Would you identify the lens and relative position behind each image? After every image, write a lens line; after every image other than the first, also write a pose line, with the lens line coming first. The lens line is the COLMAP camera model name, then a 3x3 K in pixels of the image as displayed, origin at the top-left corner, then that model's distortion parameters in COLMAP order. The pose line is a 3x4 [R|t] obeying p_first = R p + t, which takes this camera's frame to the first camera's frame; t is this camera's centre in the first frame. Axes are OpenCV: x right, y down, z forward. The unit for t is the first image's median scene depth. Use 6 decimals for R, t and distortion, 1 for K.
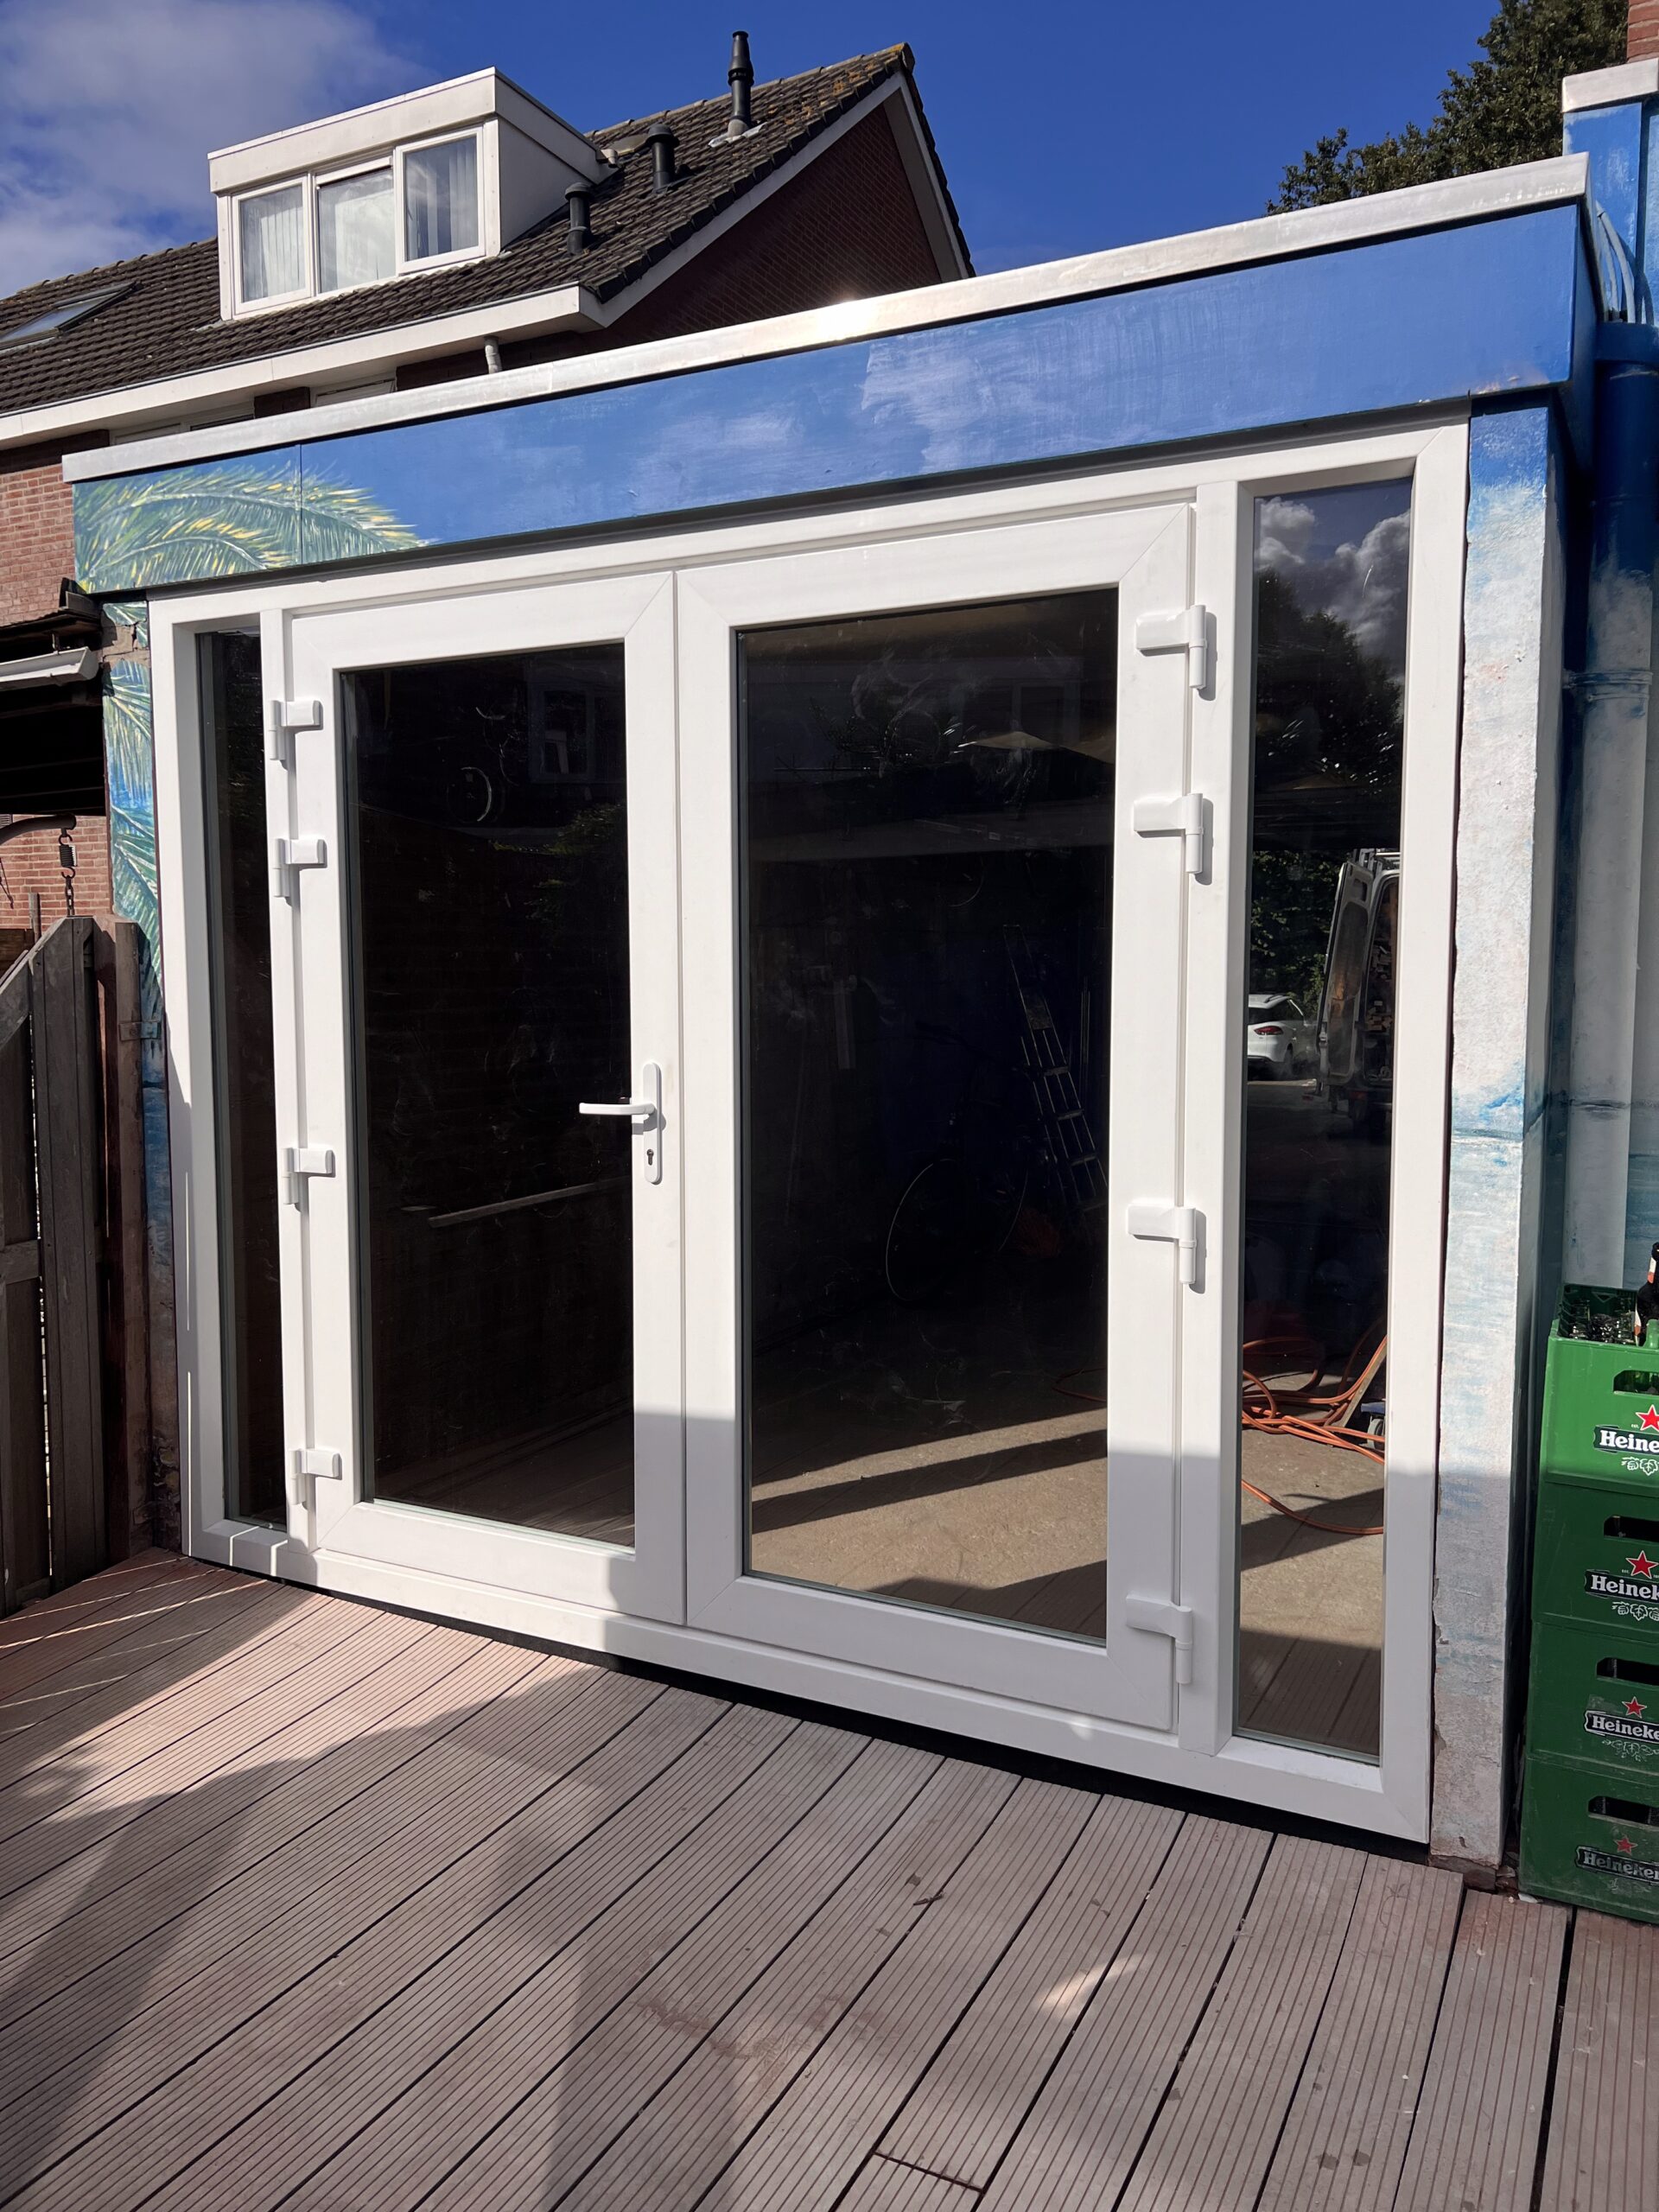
lens RADIAL K [[1657.4, 0, 819.7], [0, 1657.4, 1103.3], [0, 0, 1]] dist [0.036873, -0.041727]
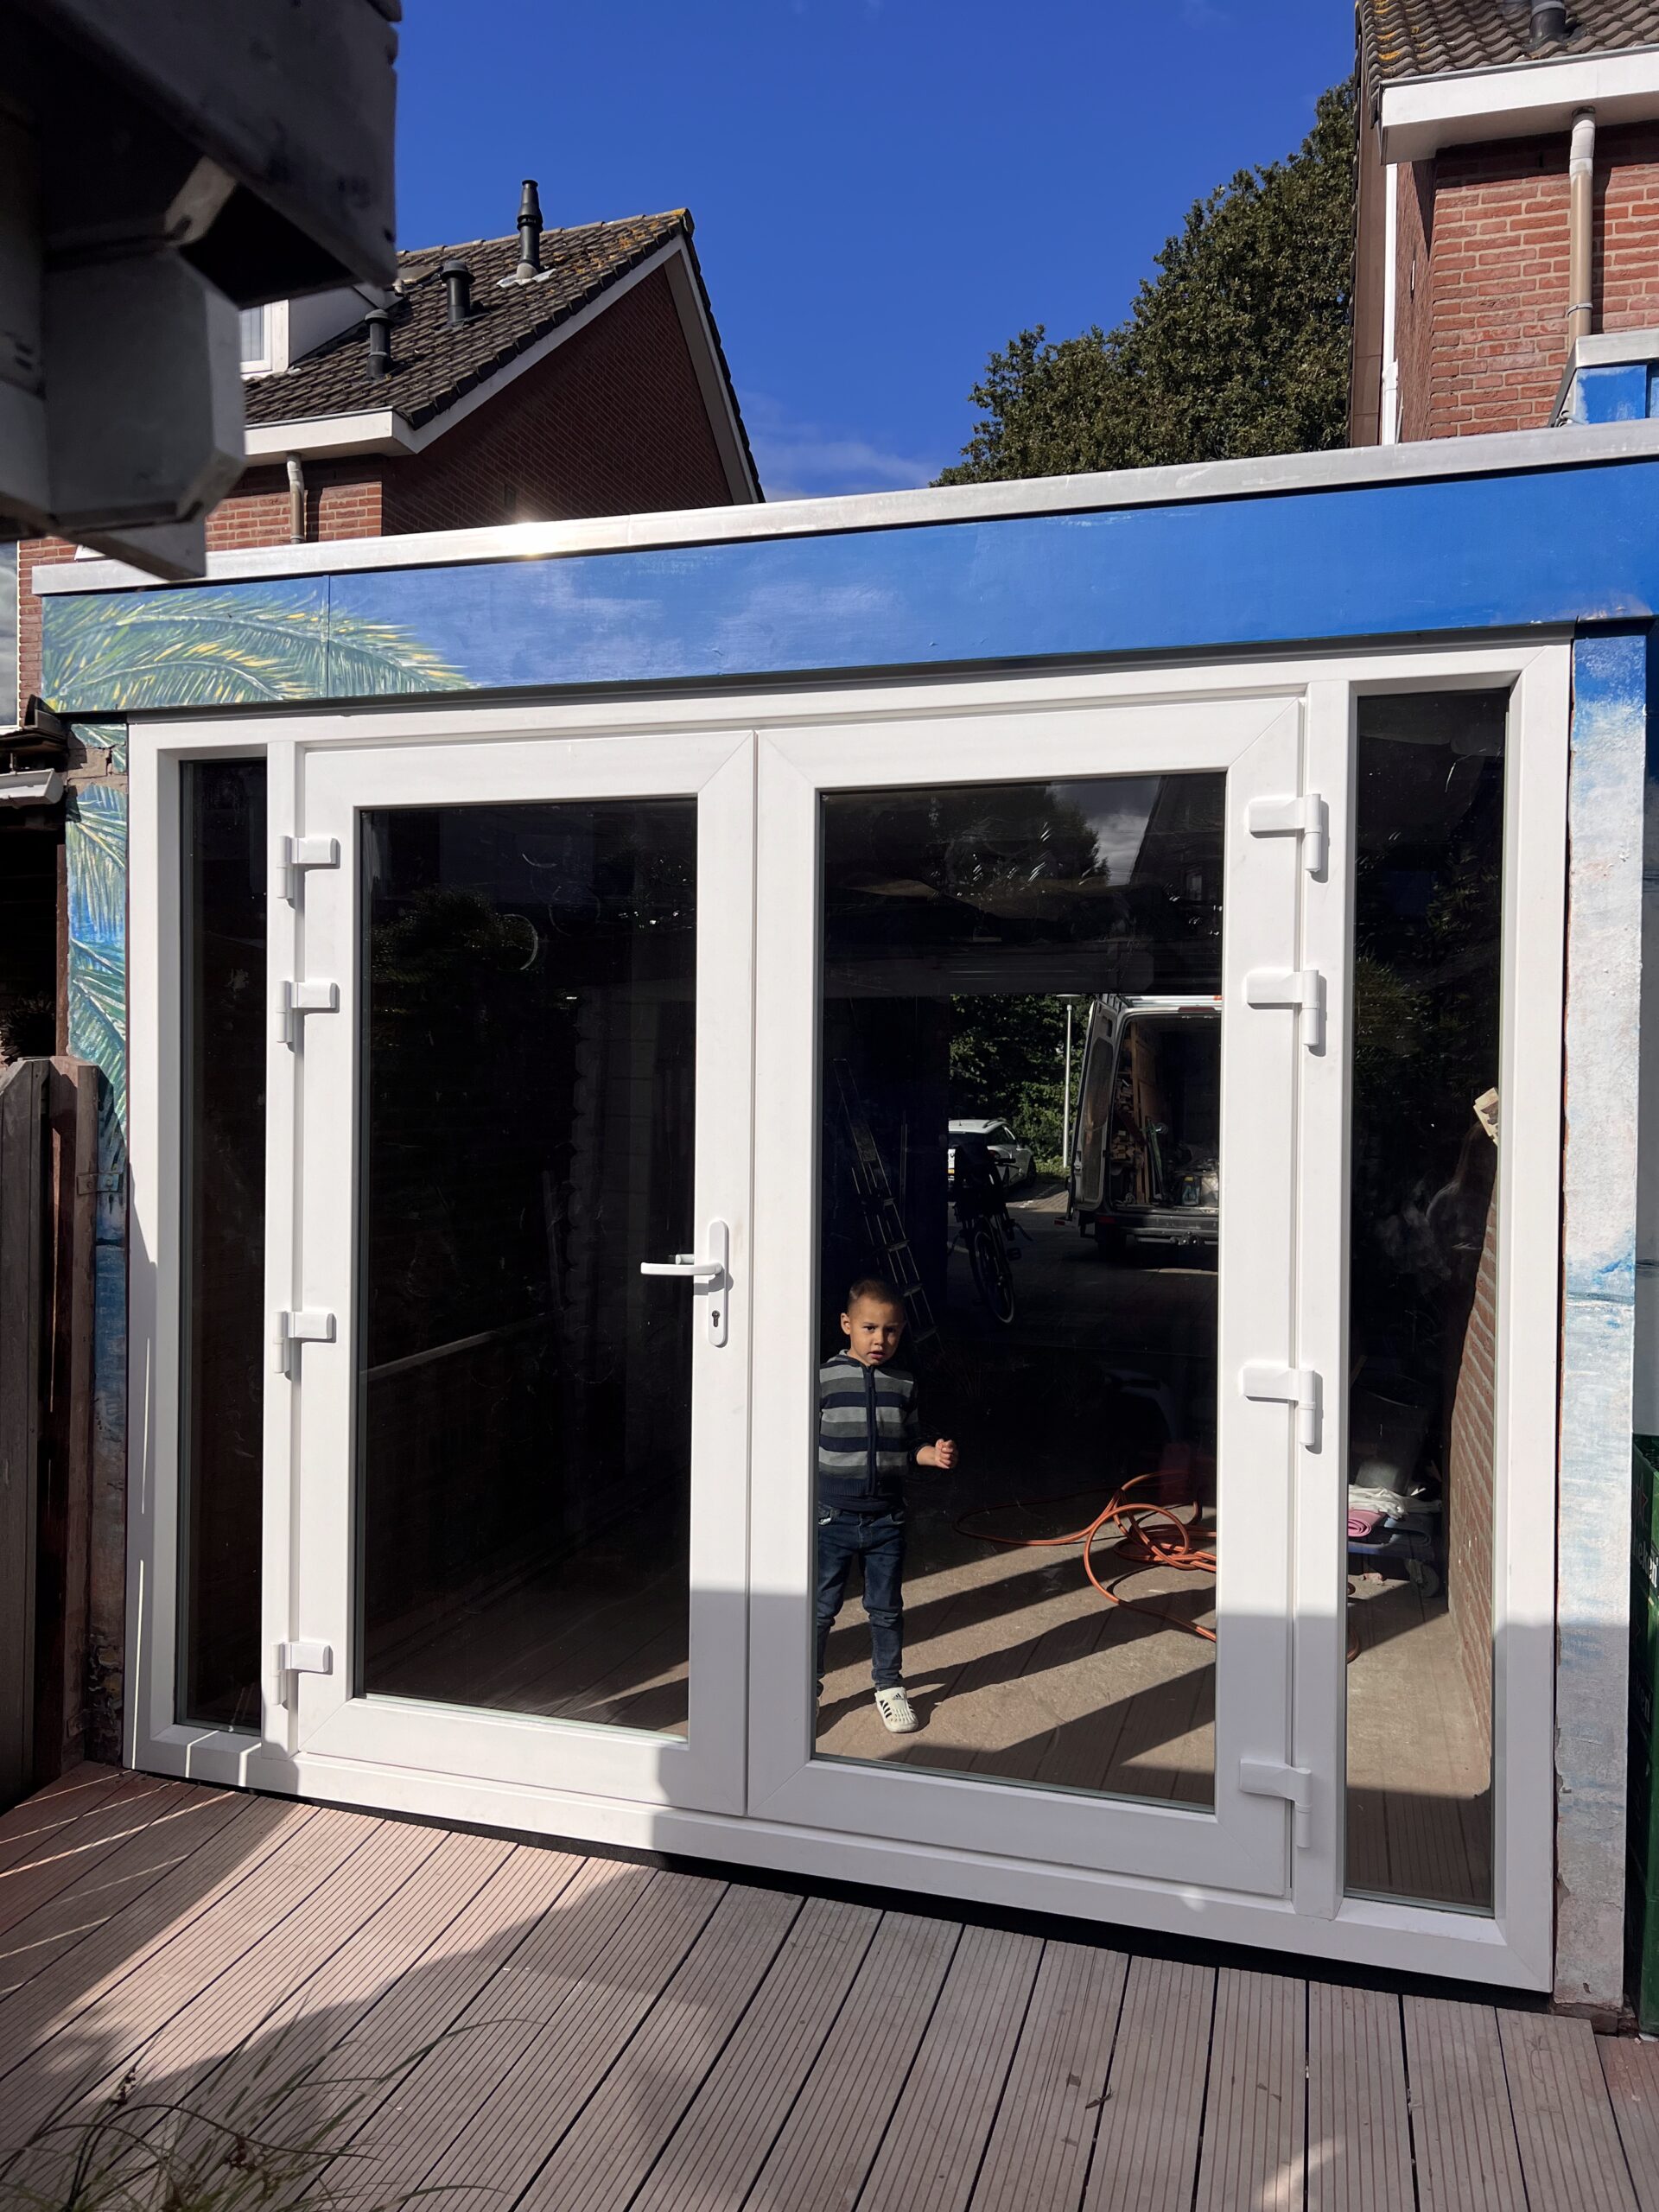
lens RADIAL K [[1655.2, 0, 812.7], [0, 1655.2, 1106.5], [0, 0, 1]] dist [0.042281, -0.046019]
pose [[0.982751, 0.009219, 0.184702, -0.222098], [0.003699, 0.997577, -0.069474, -0.023832], [-0.184895, 0.068959, 0.980336, 0.032553]]
